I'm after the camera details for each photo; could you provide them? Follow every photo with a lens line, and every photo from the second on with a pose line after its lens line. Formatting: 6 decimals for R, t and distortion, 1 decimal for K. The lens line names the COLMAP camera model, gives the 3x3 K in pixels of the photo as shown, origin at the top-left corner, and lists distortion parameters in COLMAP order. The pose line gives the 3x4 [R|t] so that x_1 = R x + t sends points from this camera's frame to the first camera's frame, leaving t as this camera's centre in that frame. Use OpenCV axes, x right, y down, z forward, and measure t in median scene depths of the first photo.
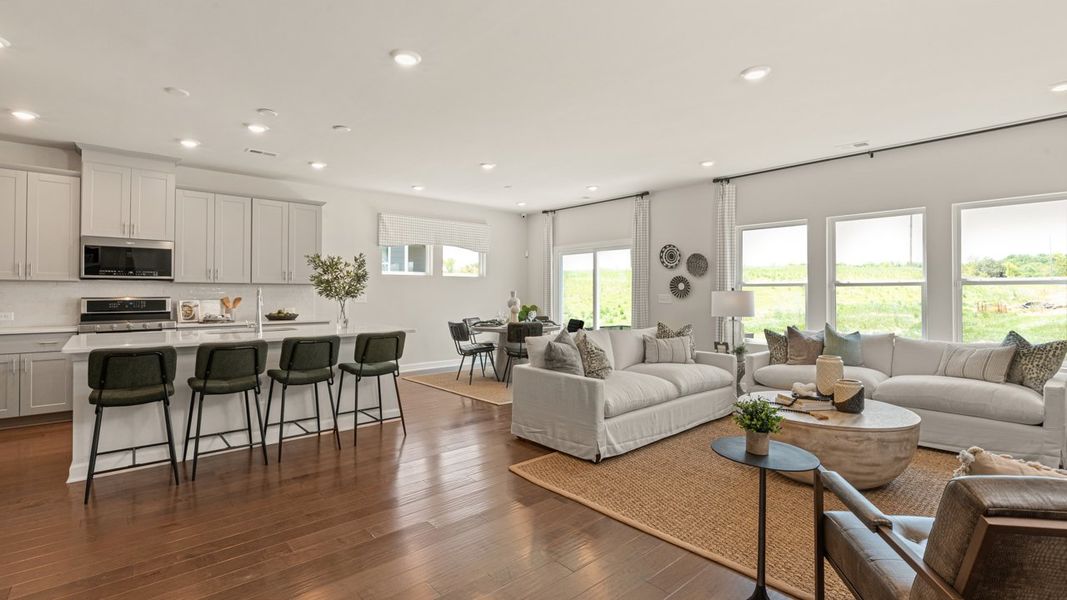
lens RADIAL K [[480.3, 0, 531.0], [0, 480.3, 289.9], [0, 0, 1]] dist [0.000580, 0.000083]
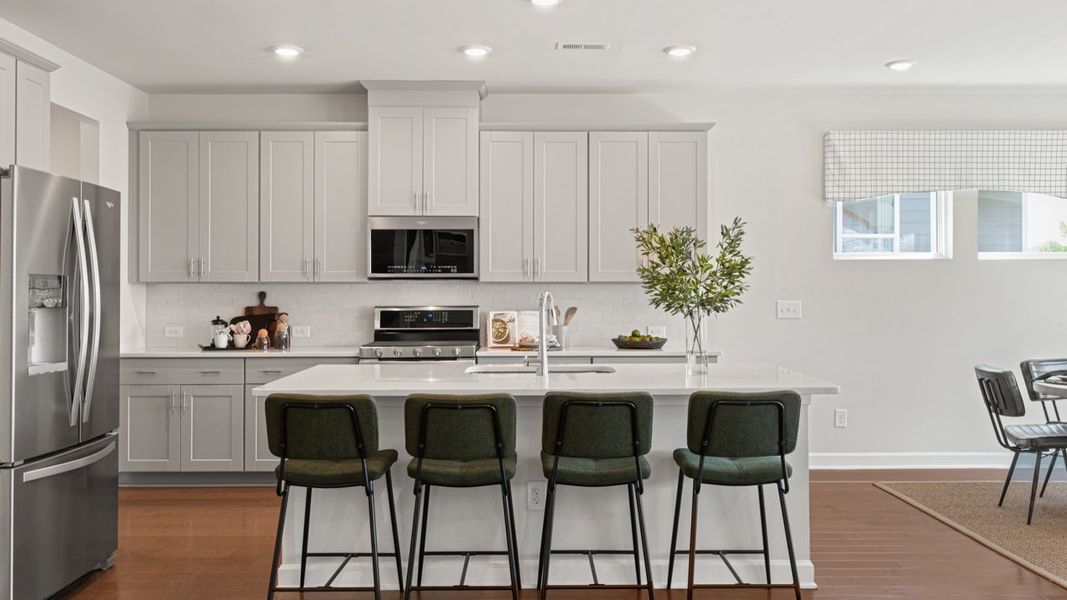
lens RADIAL K [[896.0, 0, 534.1], [0, 896.0, 285.9], [0, 0, 1]] dist [0.003538, -0.000610]
pose [[0.754146, -0.007508, -0.656663, 0.074594], [0.006715, 0.999971, -0.003721, -0.006833], [0.656672, -0.001603, 0.754175, 0.190803]]
